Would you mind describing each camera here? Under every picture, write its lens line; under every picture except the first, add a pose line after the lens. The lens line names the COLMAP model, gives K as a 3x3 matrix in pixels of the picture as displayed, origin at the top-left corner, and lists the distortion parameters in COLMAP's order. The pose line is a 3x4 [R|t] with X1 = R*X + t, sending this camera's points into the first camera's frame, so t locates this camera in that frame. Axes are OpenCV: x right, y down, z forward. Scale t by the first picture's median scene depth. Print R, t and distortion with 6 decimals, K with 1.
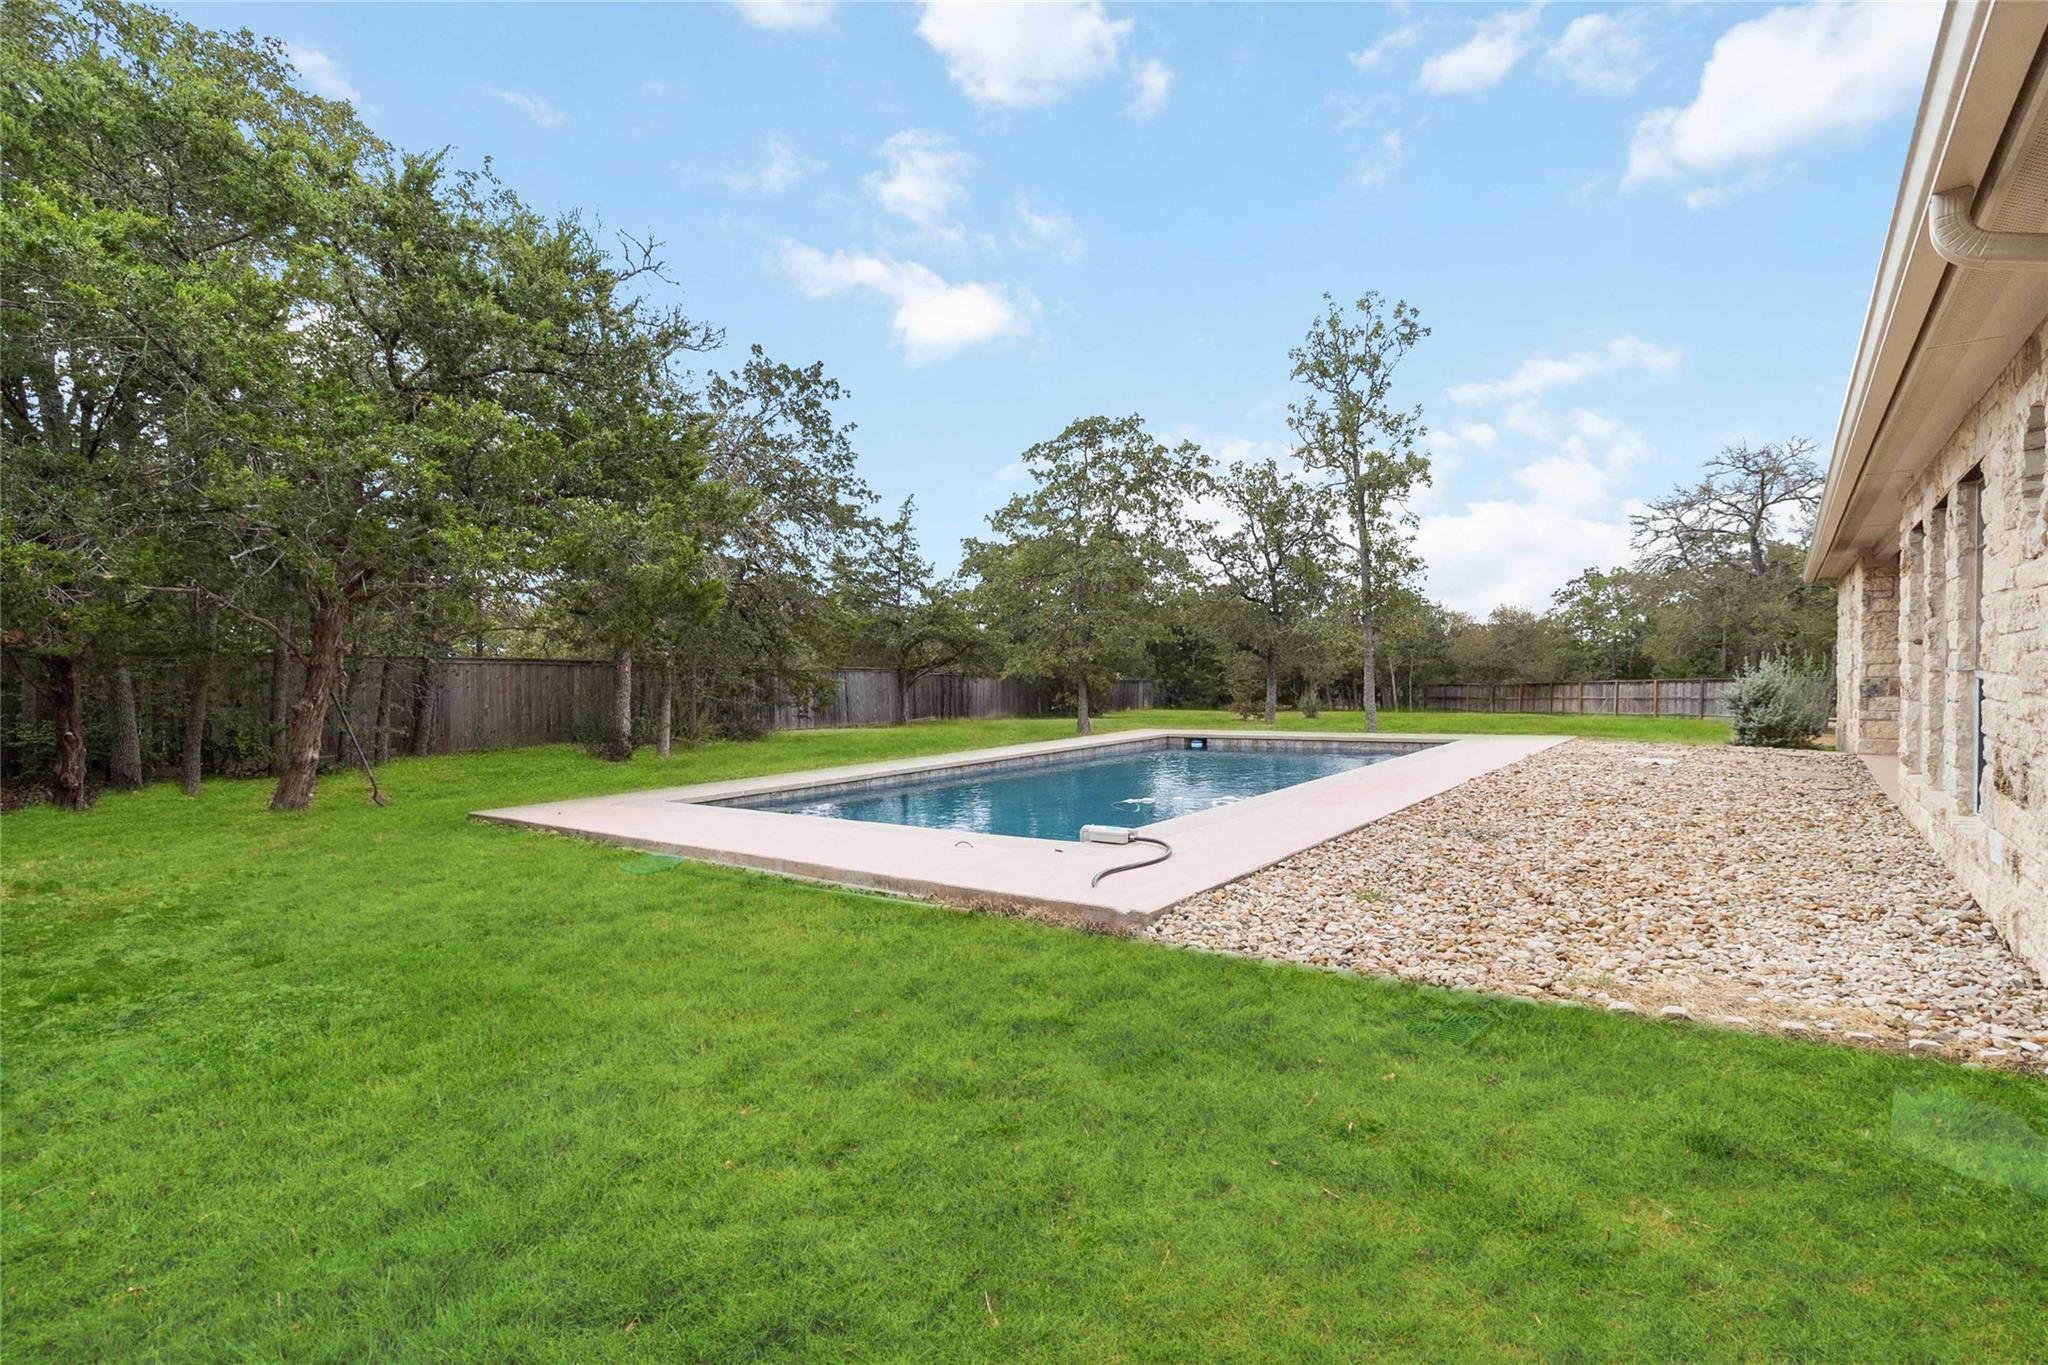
lens RADIAL K [[975.7, 0, 1014.6], [0, 975.7, 642.3], [0, 0, 1]] dist [0.002068, -0.000085]
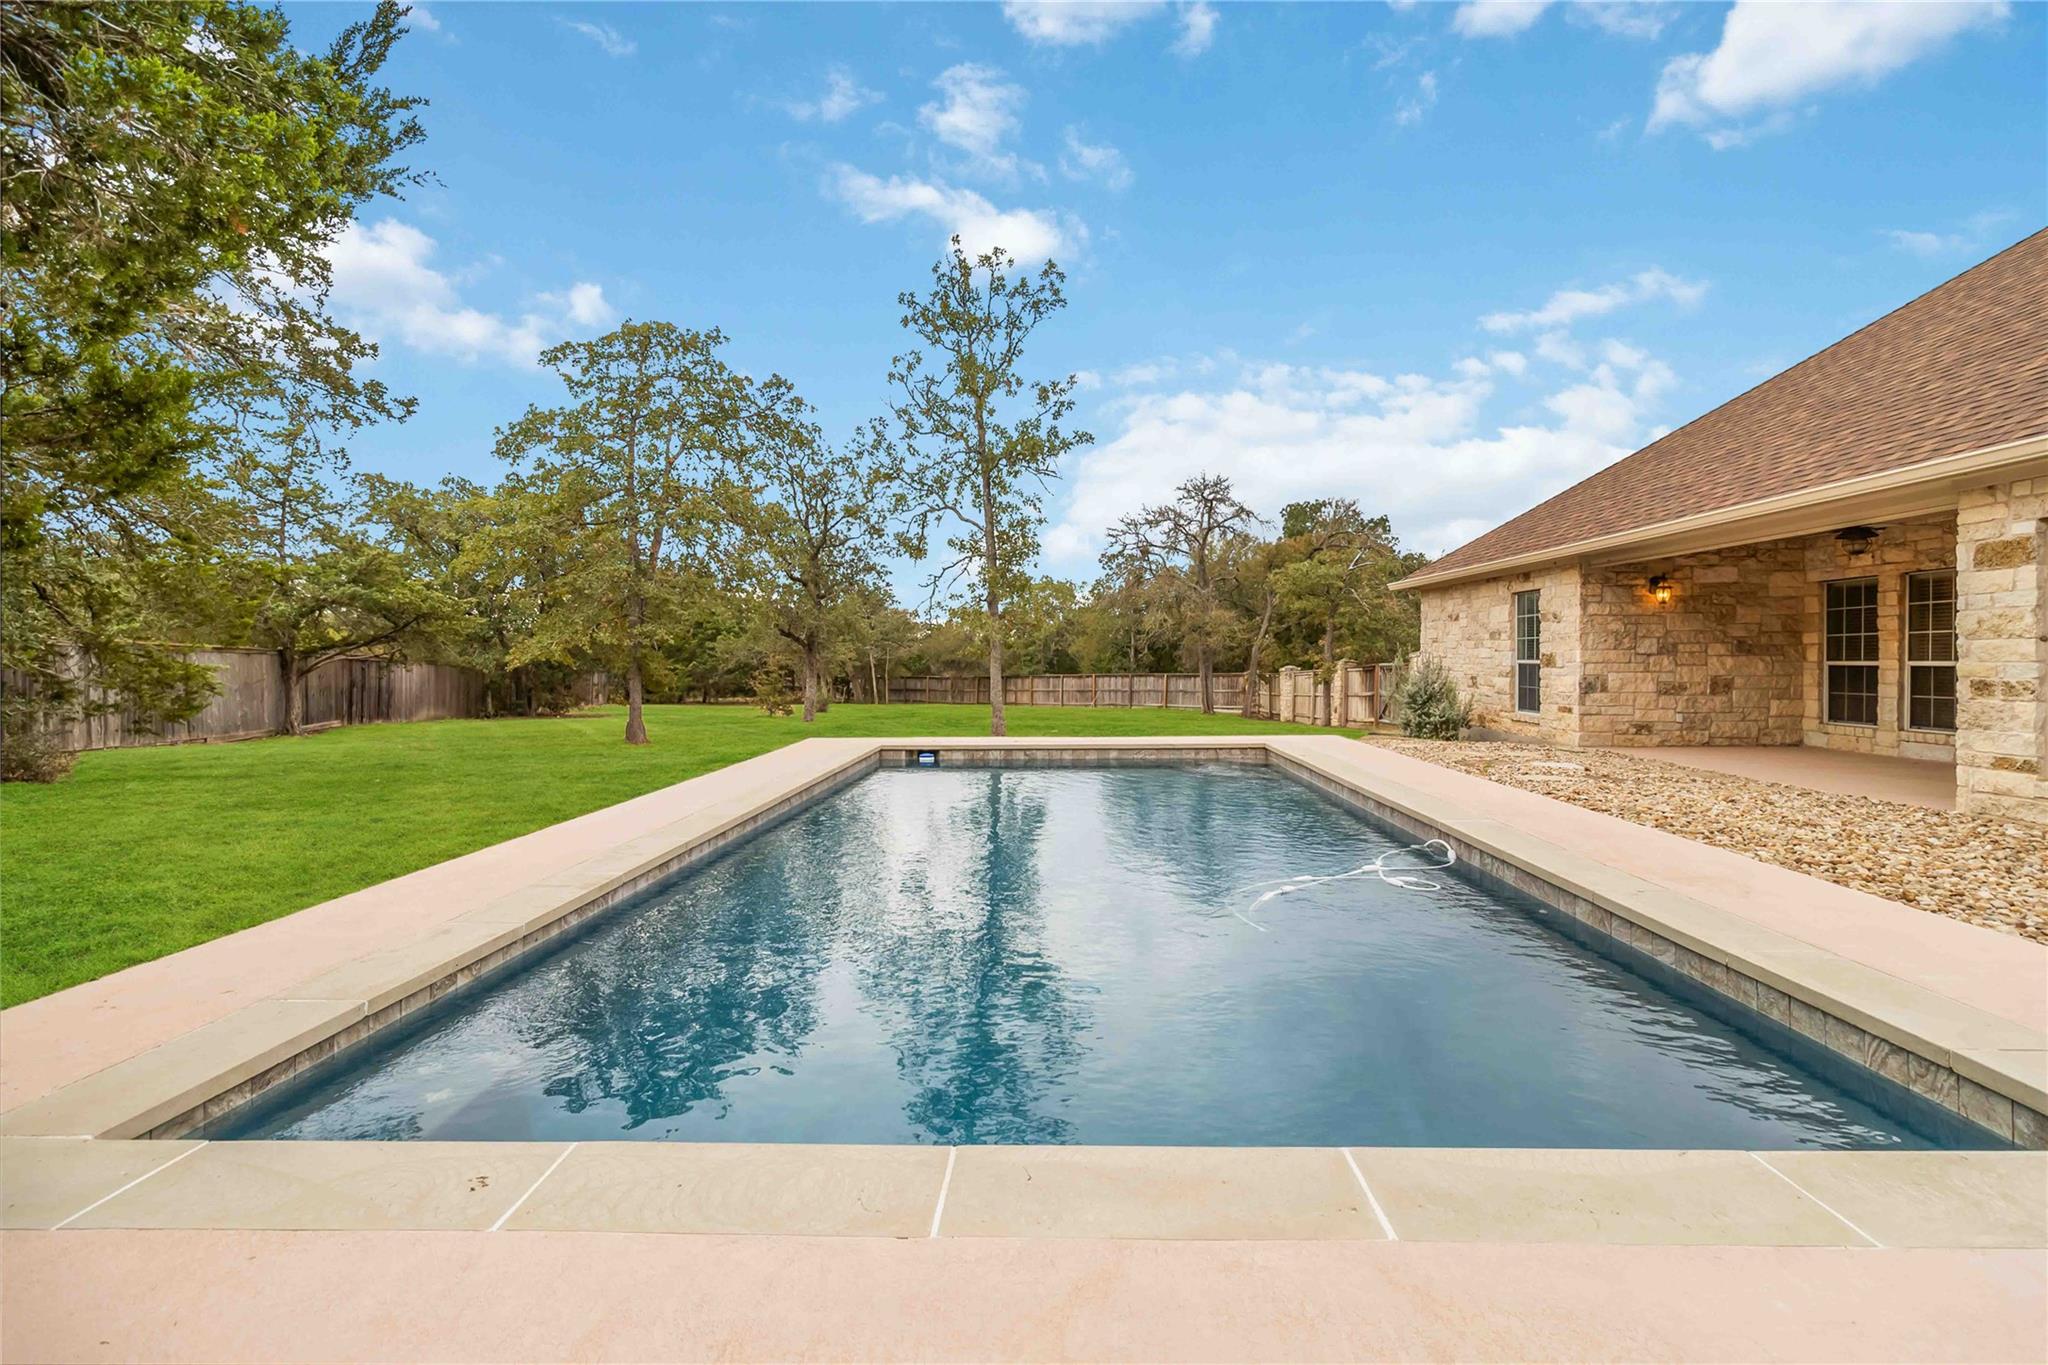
lens RADIAL K [[975.7, 0, 1014.6], [0, 975.7, 642.3], [0, 0, 1]] dist [0.002068, -0.000085]
pose [[0.809974, 0.026397, 0.585872, -0.117713], [-0.031797, 0.999494, -0.001073, 0.008233], [-0.585603, -0.017760, 0.810403, 0.200432]]
